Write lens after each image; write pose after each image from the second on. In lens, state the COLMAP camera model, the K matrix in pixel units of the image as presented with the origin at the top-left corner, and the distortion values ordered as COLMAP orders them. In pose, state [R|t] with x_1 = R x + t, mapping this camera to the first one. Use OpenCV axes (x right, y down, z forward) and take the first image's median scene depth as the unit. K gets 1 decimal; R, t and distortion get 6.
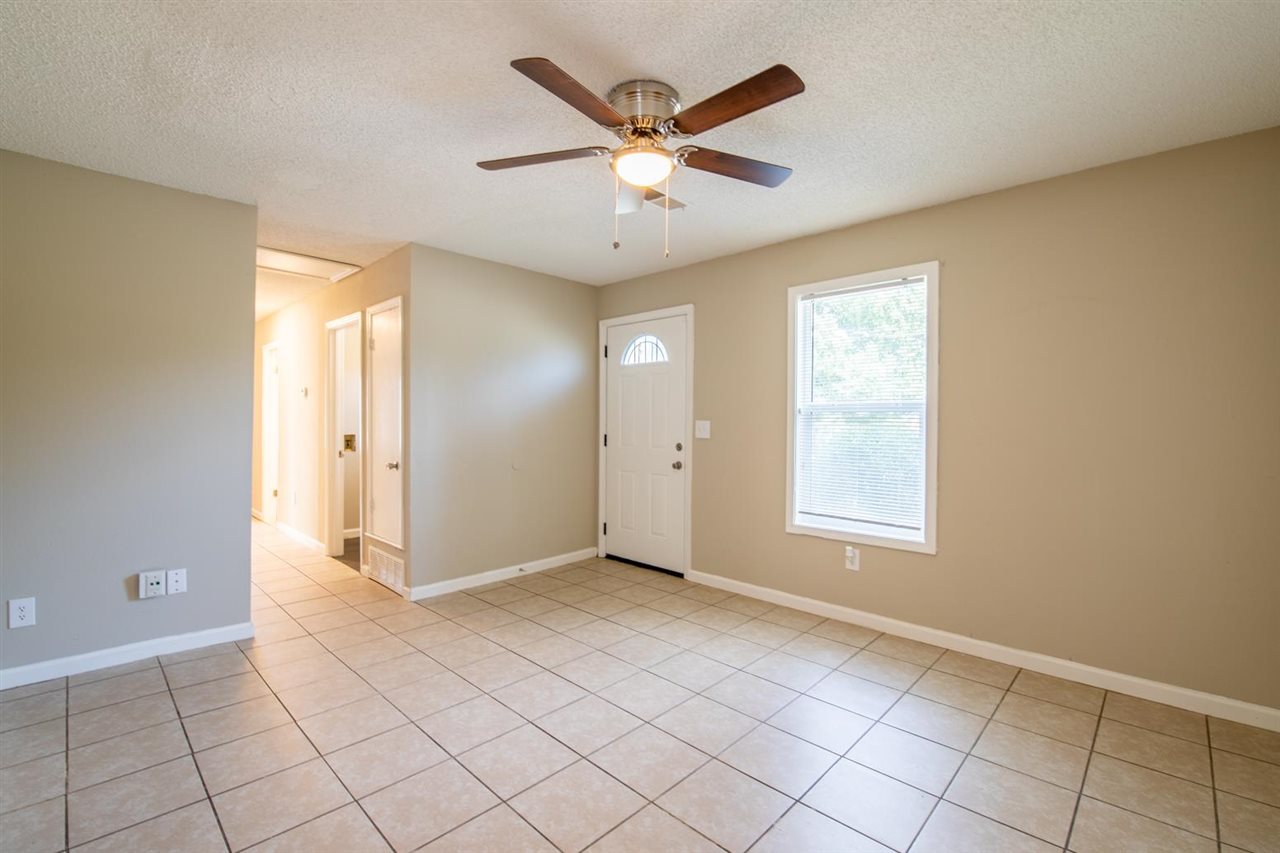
lens RADIAL K [[553.3, 0, 638.0], [0, 553.3, 424.5], [0, 0, 1]] dist [-0.005015, -0.006953]
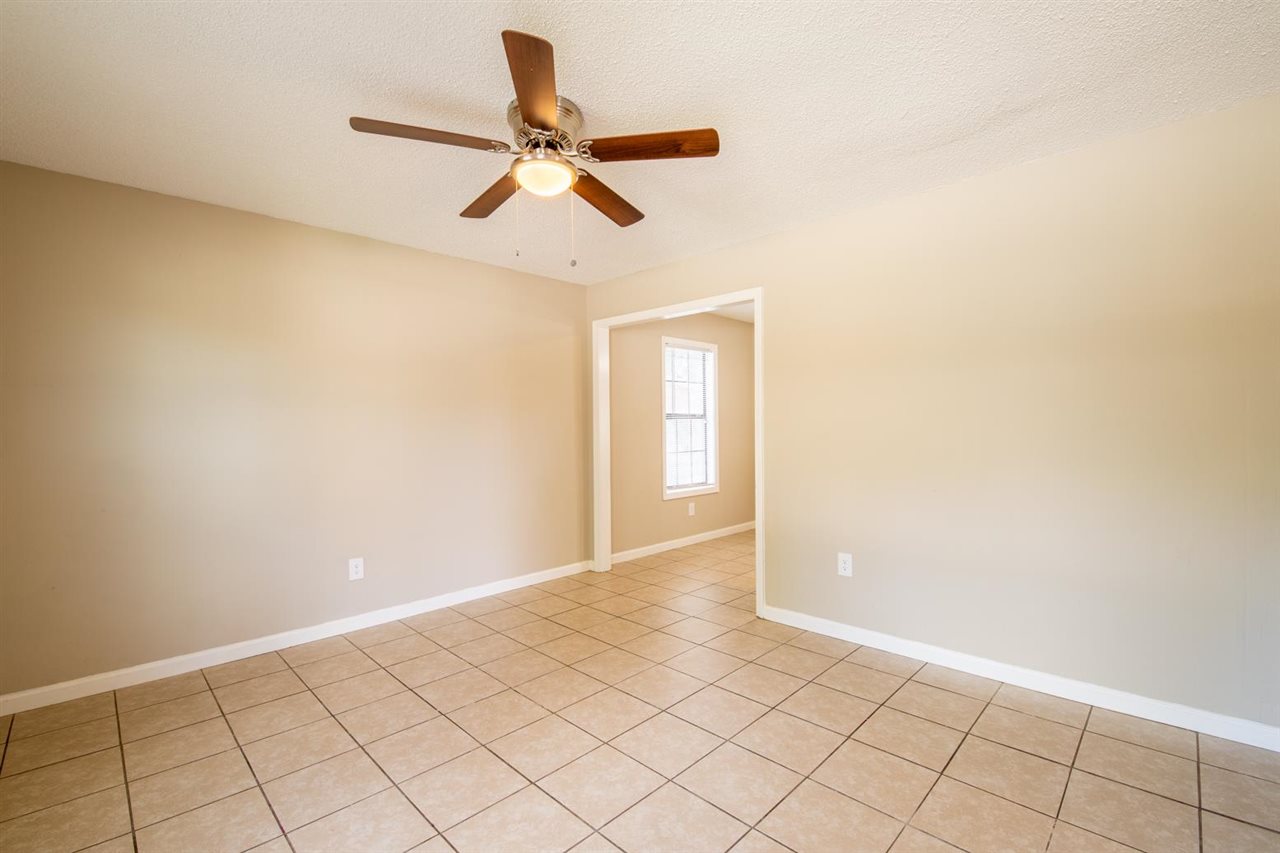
lens RADIAL K [[553.3, 0, 646.2], [0, 553.3, 422.2], [0, 0, 1]] dist [-0.005015, -0.006953]
pose [[-0.999992, 0.003645, 0.001578, -0.105952], [0.003644, 0.999993, -0.001022, -0.008391], [-0.001582, -0.001016, -0.999998, 1.211129]]
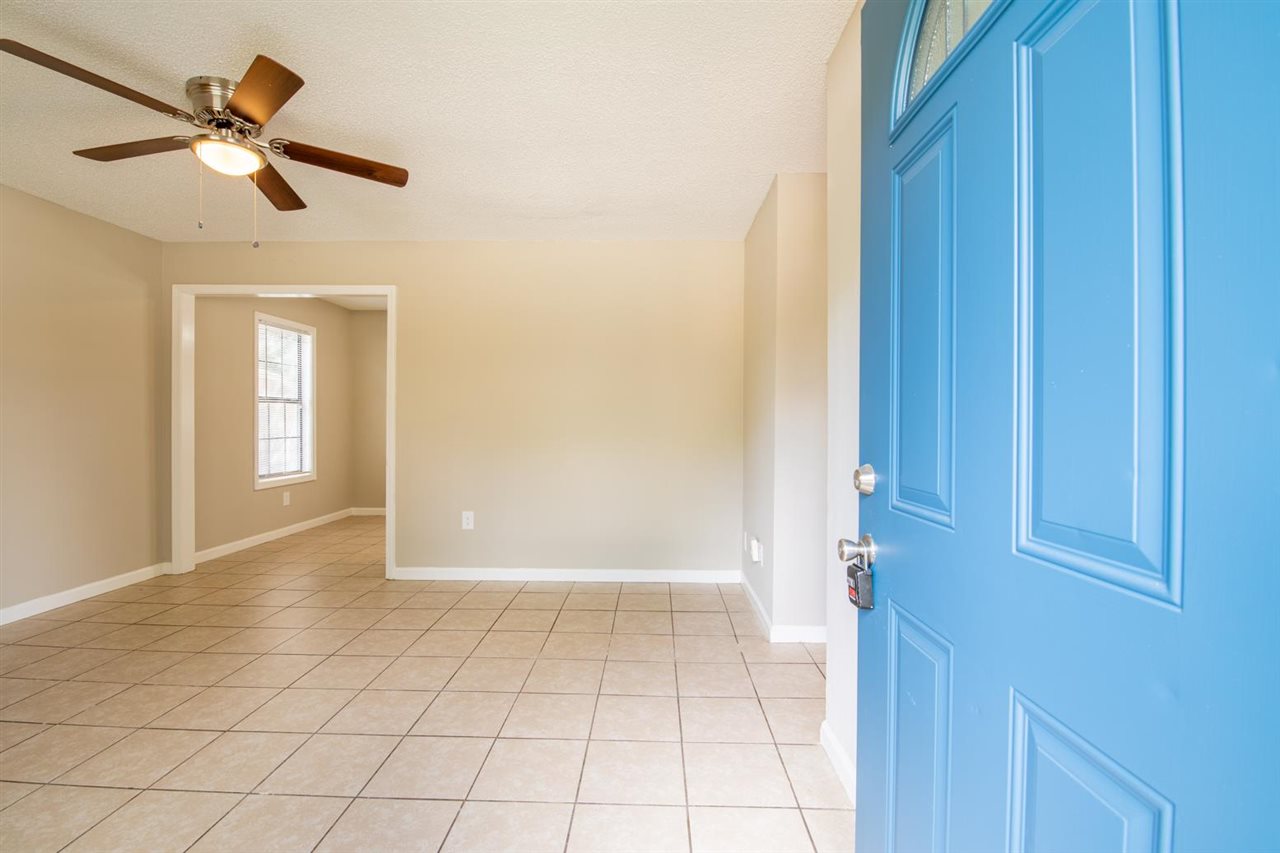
lens RADIAL K [[553.3, 0, 644.5], [0, 553.3, 423.5], [0, 0, 1]] dist [-0.005015, -0.006953]
pose [[-0.732980, -0.006451, -0.680220, 0.084091], [-0.014959, 0.999866, 0.006636, 0.012351], [0.680086, 0.015040, -0.732978, 1.388833]]
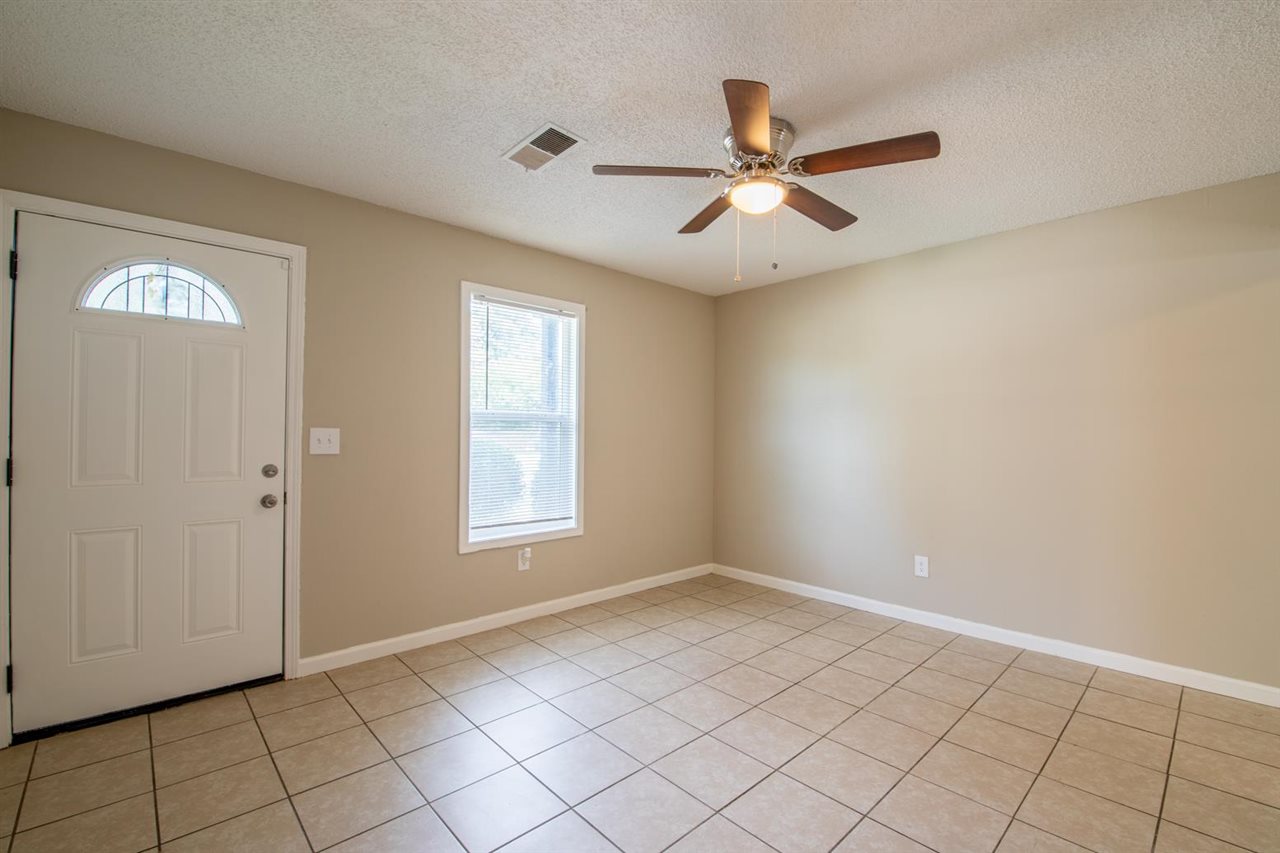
lens RADIAL K [[553.3, 0, 649.3], [0, 553.3, 428.7], [0, 0, 1]] dist [-0.005015, -0.006953]
pose [[0.043928, 0.002831, 0.999031, -0.647535], [-0.001503, 0.999995, -0.002768, -0.005572], [-0.999034, -0.001380, 0.043932, 0.695398]]
